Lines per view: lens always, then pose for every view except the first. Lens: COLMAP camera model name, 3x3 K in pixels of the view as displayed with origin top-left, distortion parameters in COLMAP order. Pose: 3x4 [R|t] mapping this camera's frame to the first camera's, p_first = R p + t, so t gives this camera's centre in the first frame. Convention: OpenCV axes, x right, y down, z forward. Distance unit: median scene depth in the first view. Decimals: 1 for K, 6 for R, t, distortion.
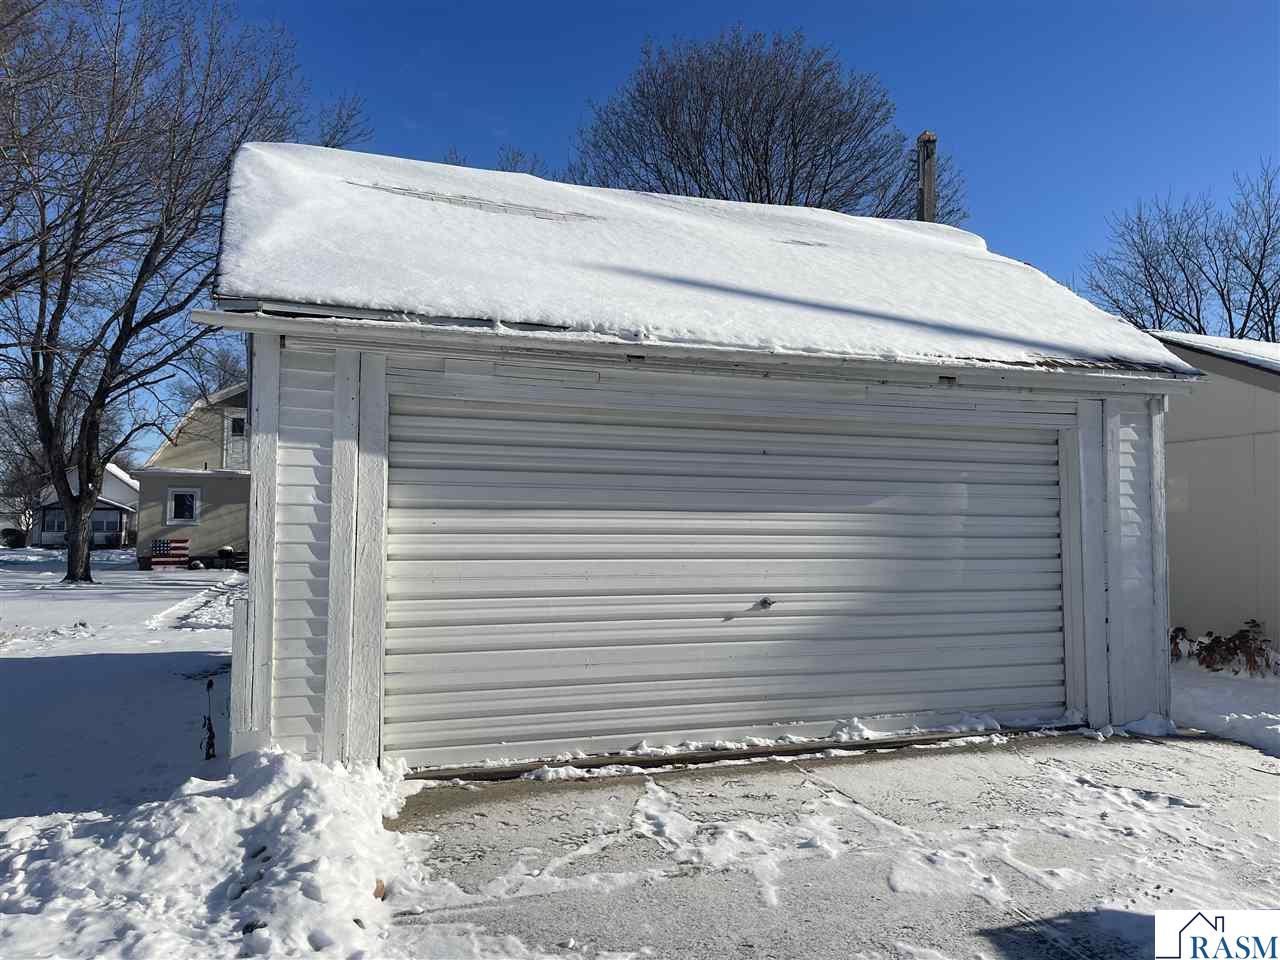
lens RADIAL K [[999.9, 0, 640.0], [0, 999.9, 480.0], [0, 0, 1]] dist [0.093678, -0.125134]
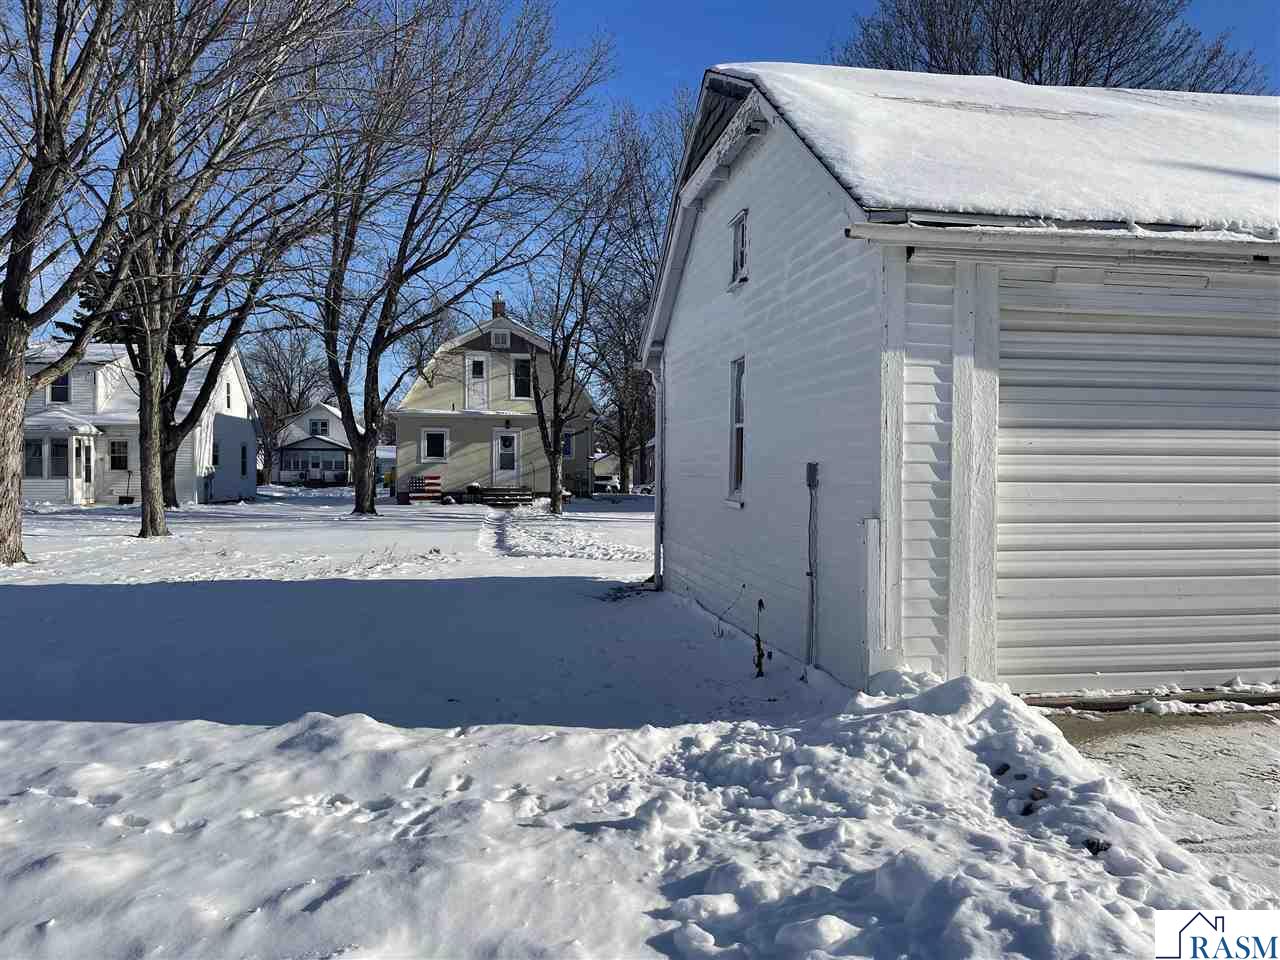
lens RADIAL K [[999.9, 0, 640.0], [0, 999.9, 480.0], [0, 0, 1]] dist [0.093678, -0.125134]
pose [[0.985332, -0.000053, -0.170648, -0.425506], [0.010293, 0.998198, 0.059122, 0.017881], [0.170337, -0.060011, 0.983557, -0.009805]]
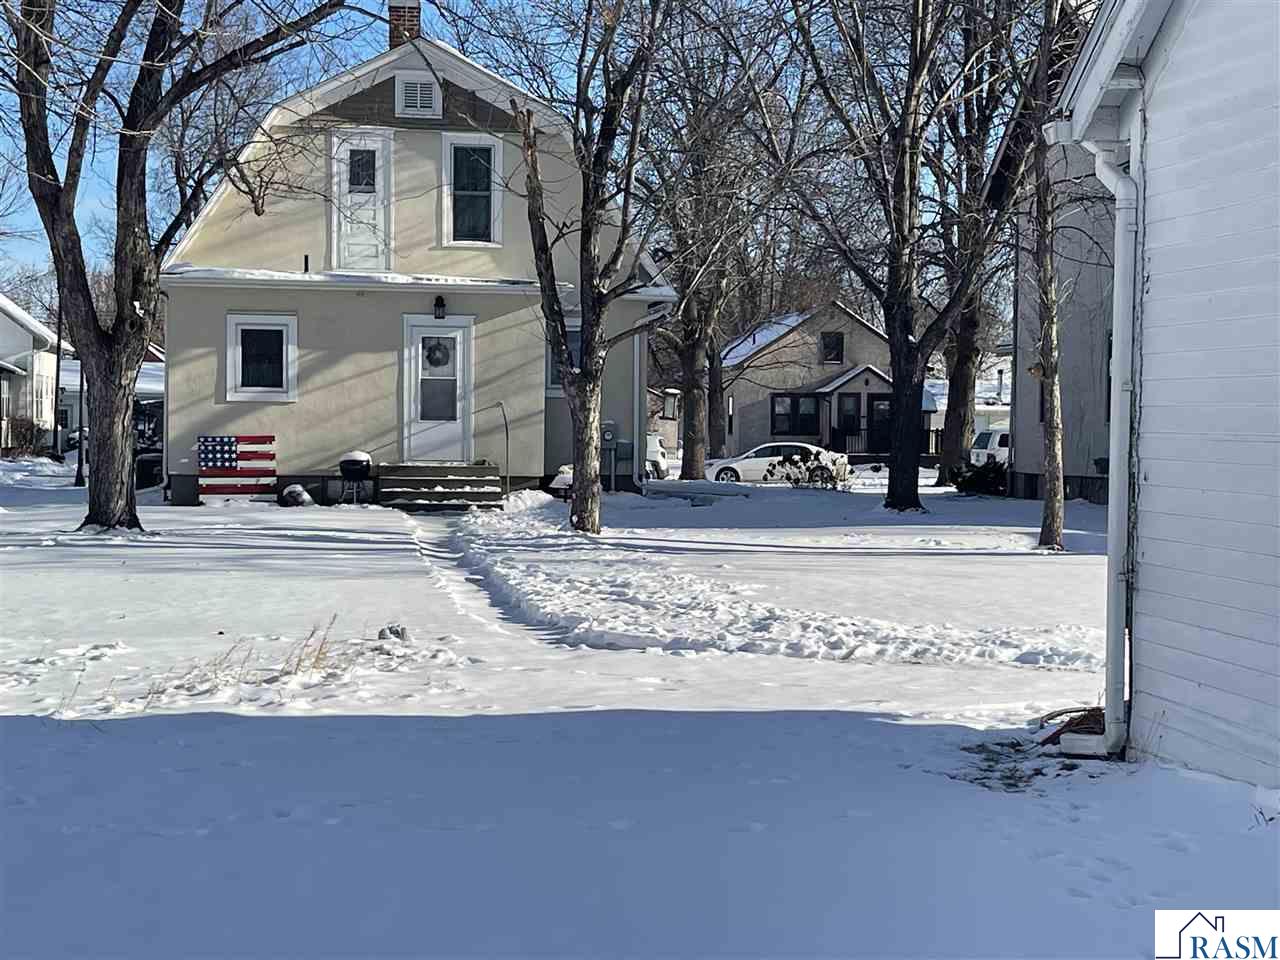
lens RADIAL K [[2397.4, 0, 640.0], [0, 2397.4, 480.0], [0, 0, 1]] dist [0.165109, 0.003818]
pose [[0.982578, 0.008134, -0.185672, -0.748083], [0.005513, 0.997327, 0.072866, 0.028592], [0.185768, -0.072620, 0.979906, 0.198154]]
